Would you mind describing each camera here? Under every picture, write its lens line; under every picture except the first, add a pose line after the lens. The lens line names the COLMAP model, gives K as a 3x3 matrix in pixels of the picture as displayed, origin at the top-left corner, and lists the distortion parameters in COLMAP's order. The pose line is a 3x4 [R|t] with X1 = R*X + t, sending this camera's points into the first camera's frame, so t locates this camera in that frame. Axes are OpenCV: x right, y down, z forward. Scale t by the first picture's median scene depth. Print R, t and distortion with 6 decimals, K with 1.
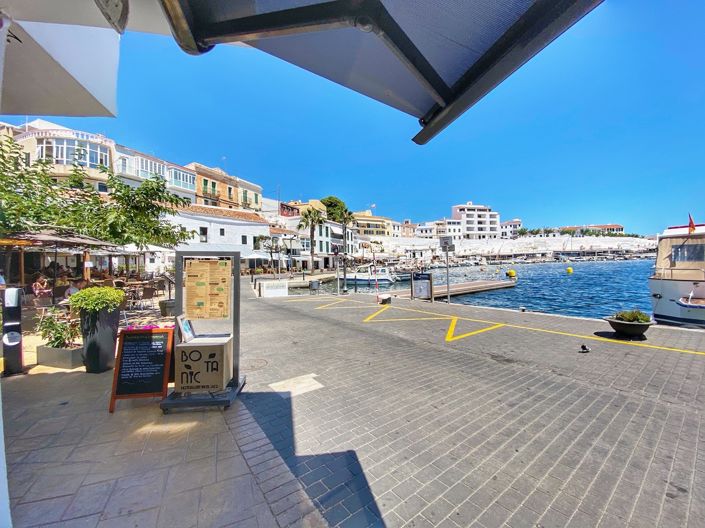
lens RADIAL K [[282.3, 0, 352.5], [0, 282.3, 264.0], [0, 0, 1]] dist [0.000602, 0.000003]
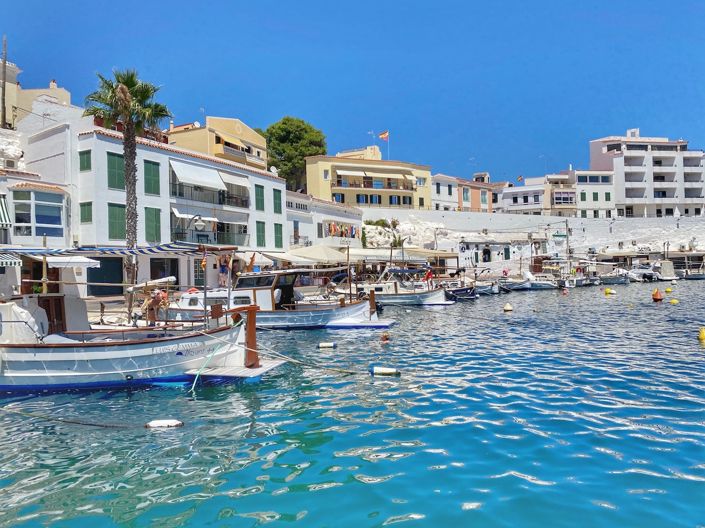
lens RADIAL K [[549.0, 0, 352.5], [0, 549.0, 264.0], [0, 0, 1]] dist [-0.009656, -0.000315]
pose [[0.995483, -0.001037, -0.094939, 0.084706], [-0.001078, 0.999752, -0.022221, -0.001670], [0.094938, 0.022223, 0.995235, 0.172224]]
